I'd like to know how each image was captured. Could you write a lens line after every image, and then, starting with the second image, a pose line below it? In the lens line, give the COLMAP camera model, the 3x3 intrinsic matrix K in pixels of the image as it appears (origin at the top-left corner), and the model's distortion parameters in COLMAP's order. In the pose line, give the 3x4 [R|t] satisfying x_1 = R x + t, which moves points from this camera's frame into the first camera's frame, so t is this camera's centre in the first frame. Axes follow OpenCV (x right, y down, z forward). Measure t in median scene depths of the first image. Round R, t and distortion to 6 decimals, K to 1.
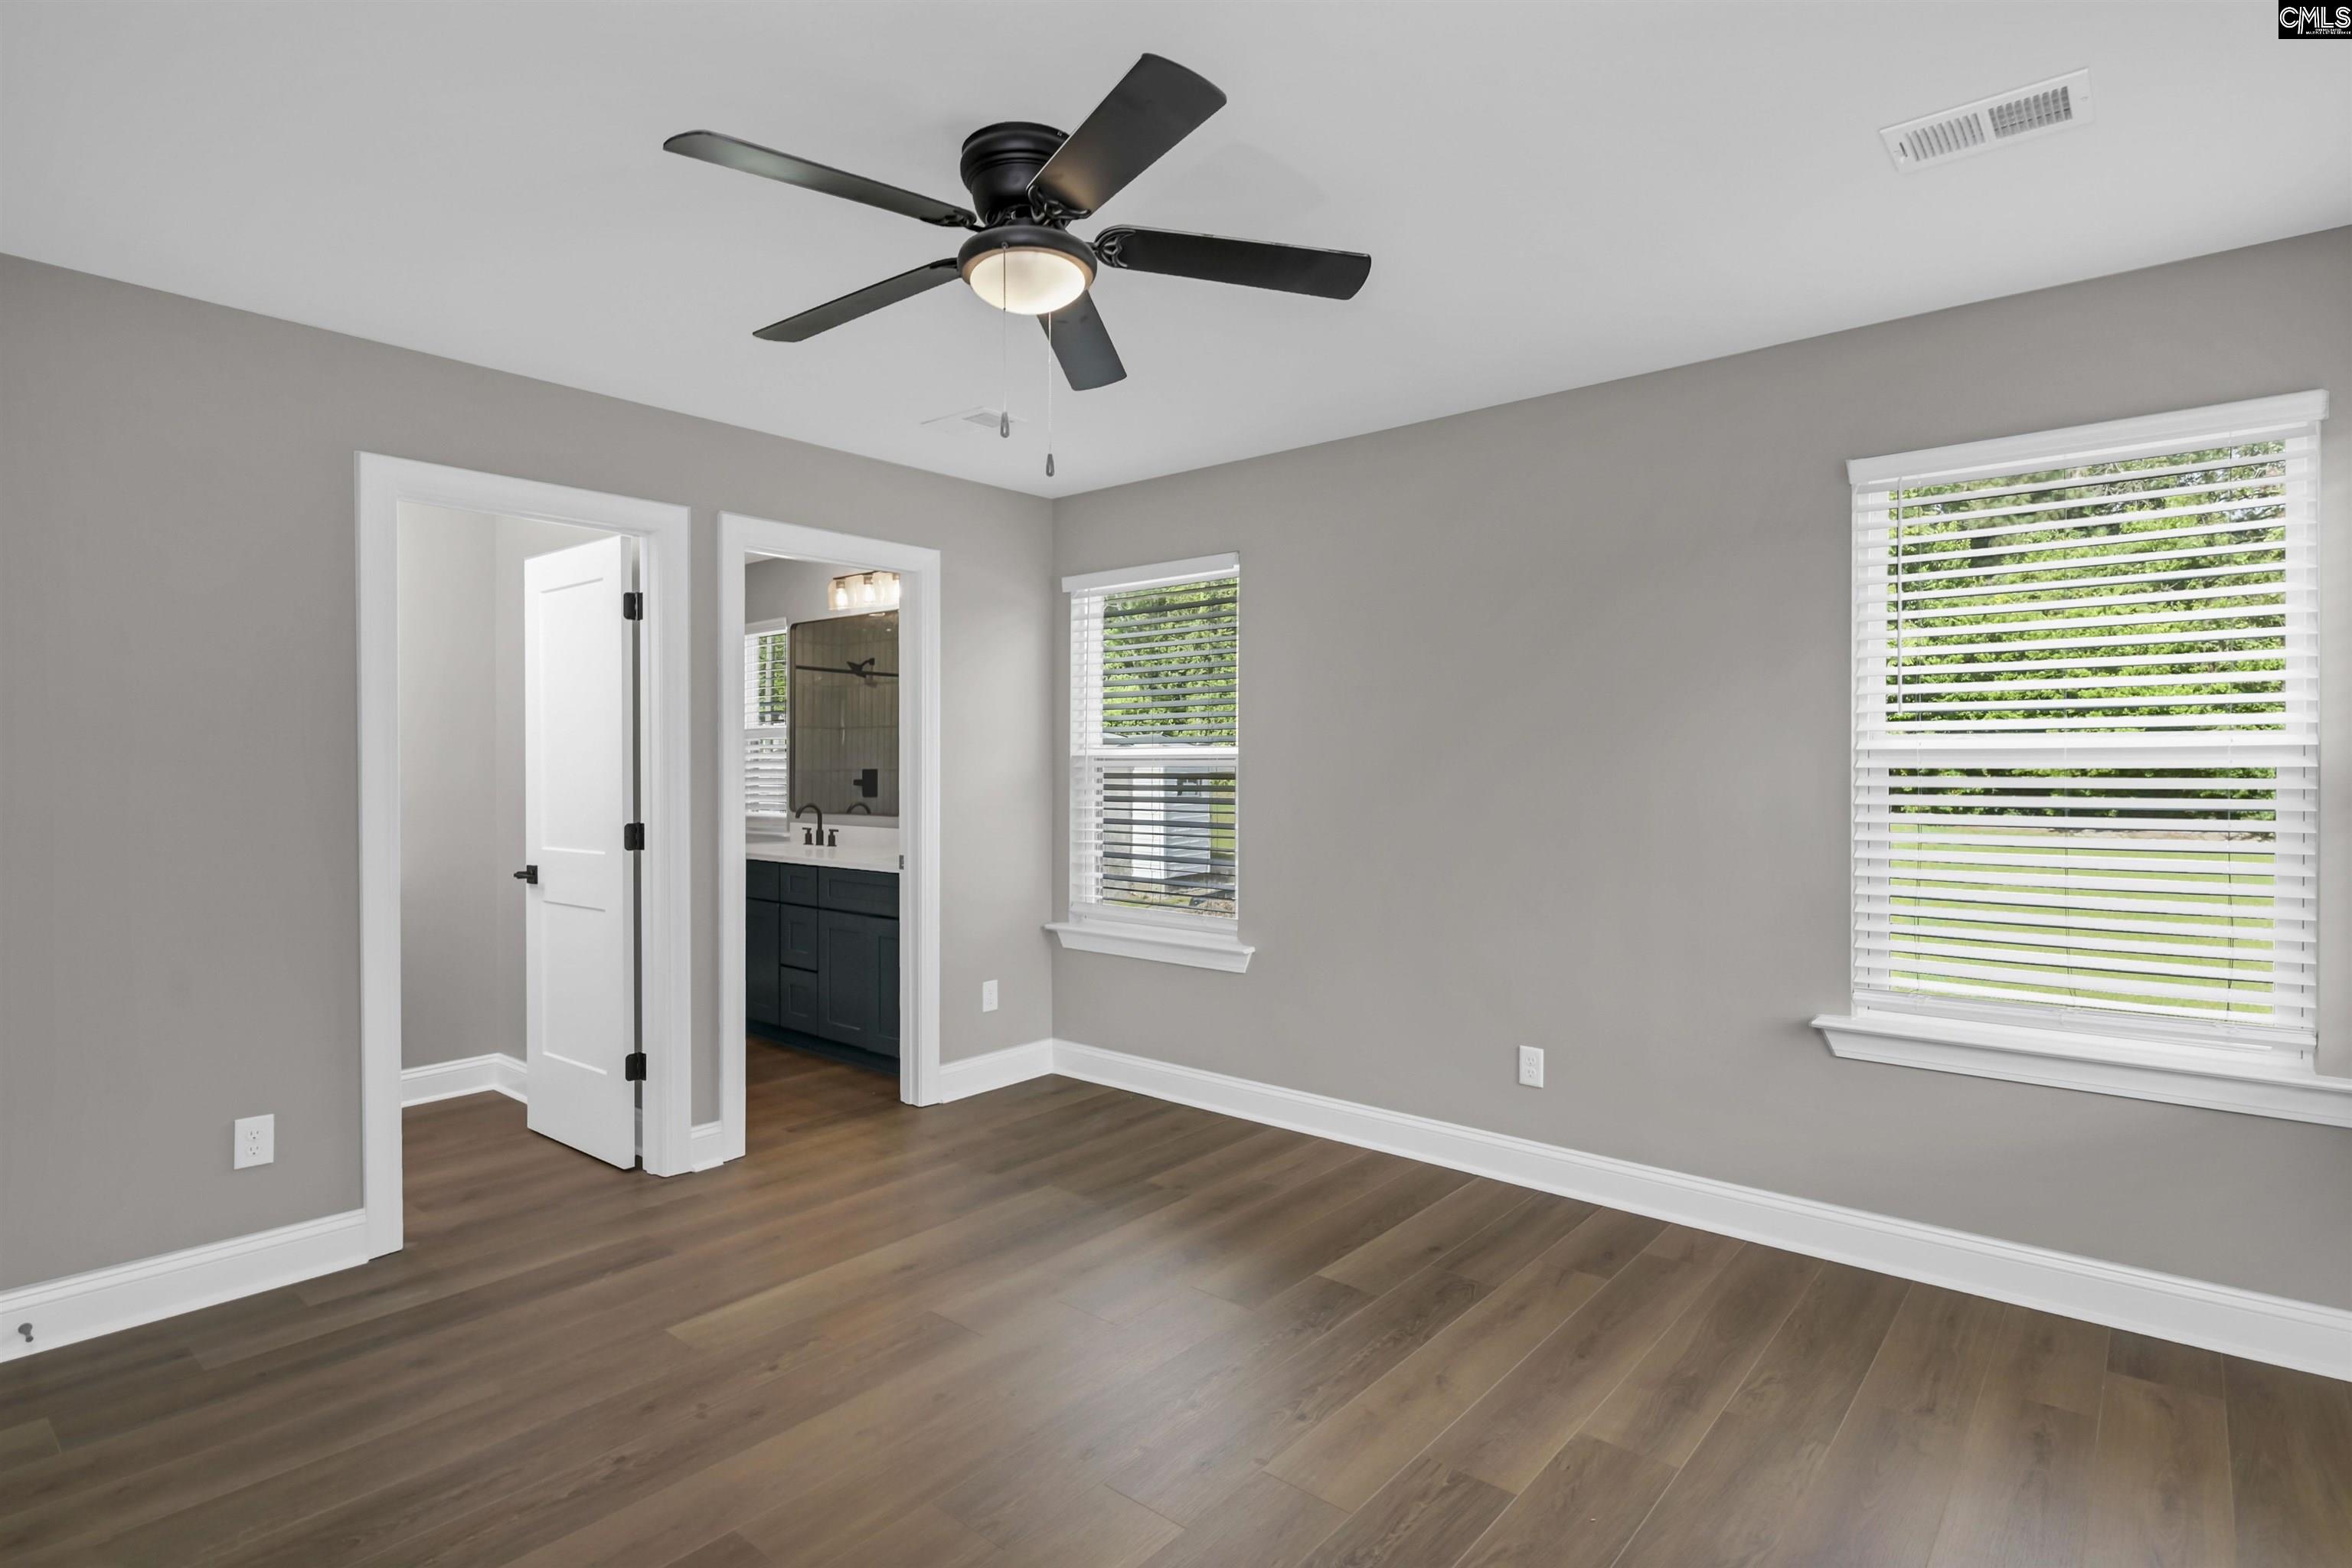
lens RADIAL K [[1202.5, 0, 1172.5], [0, 1202.5, 783.3], [0, 0, 1]] dist [0.019026, -0.001245]
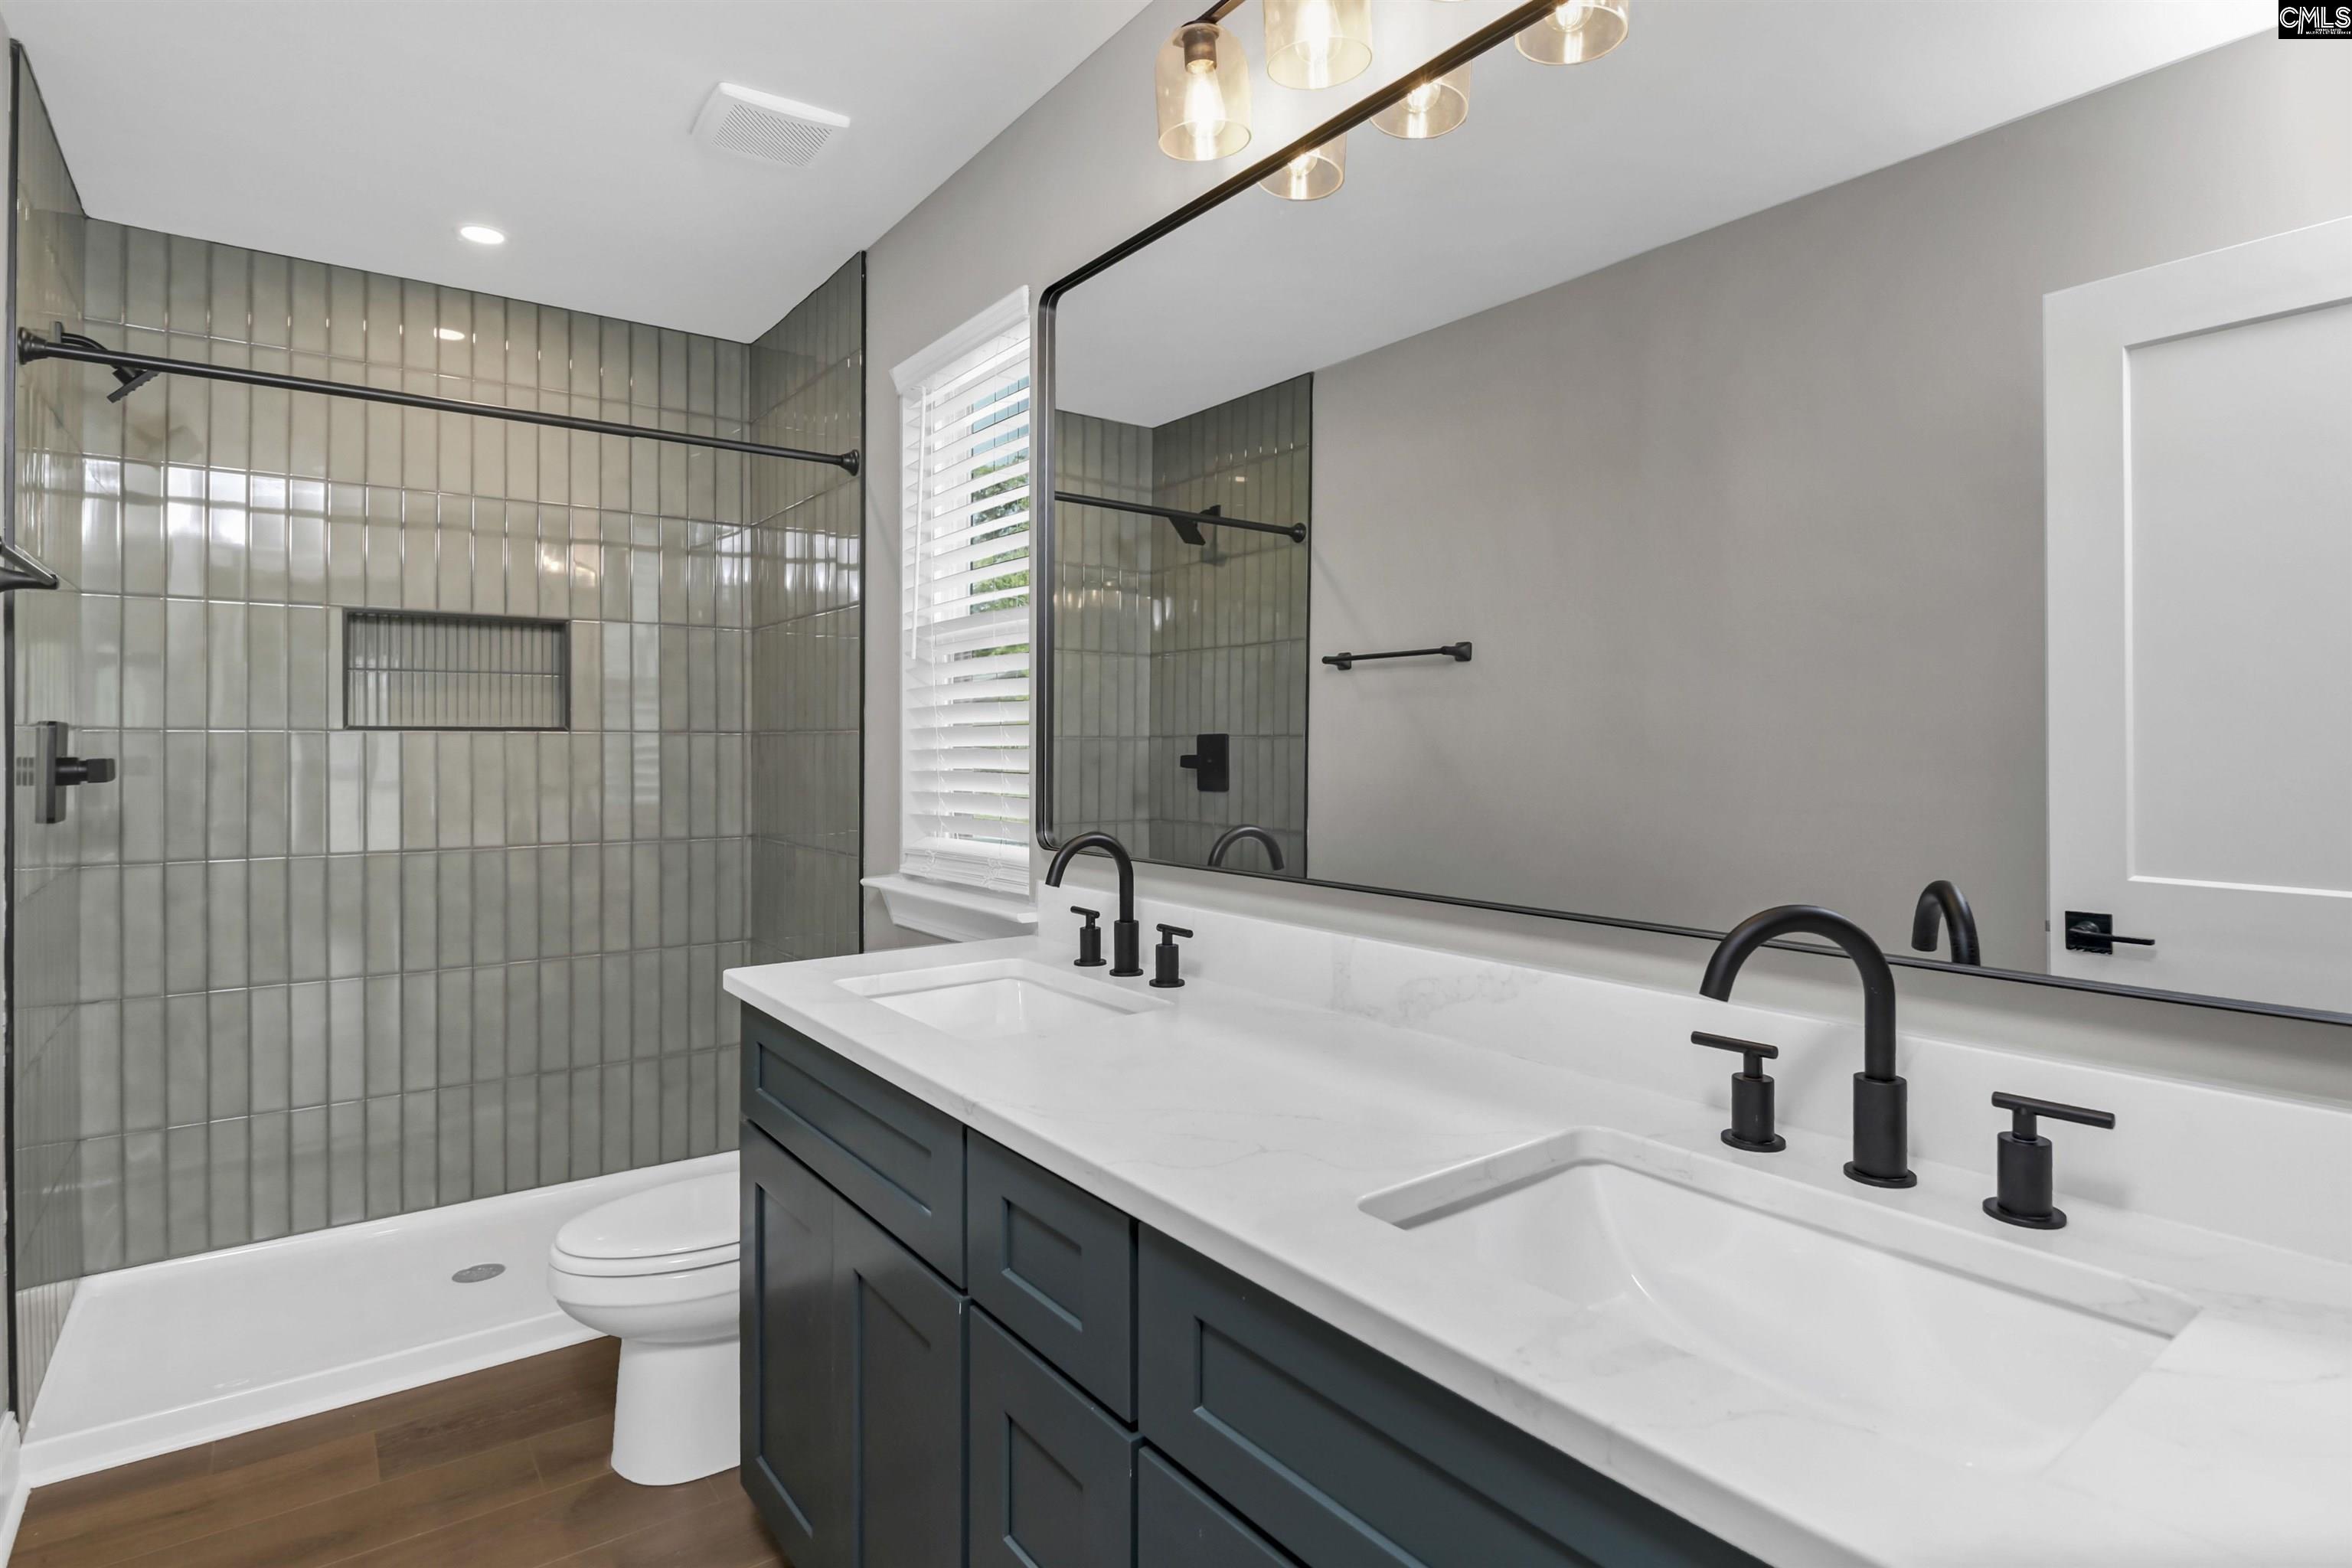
lens RADIAL K [[1202.5, 0, 1174.2], [0, 1202.5, 763.8], [0, 0, 1]] dist [0.019026, -0.001245]
pose [[0.974649, -0.001731, -0.223734, -0.108218], [0.002184, 0.999996, 0.001777, -0.000495], [0.223730, -0.002220, 0.974649, 0.359581]]
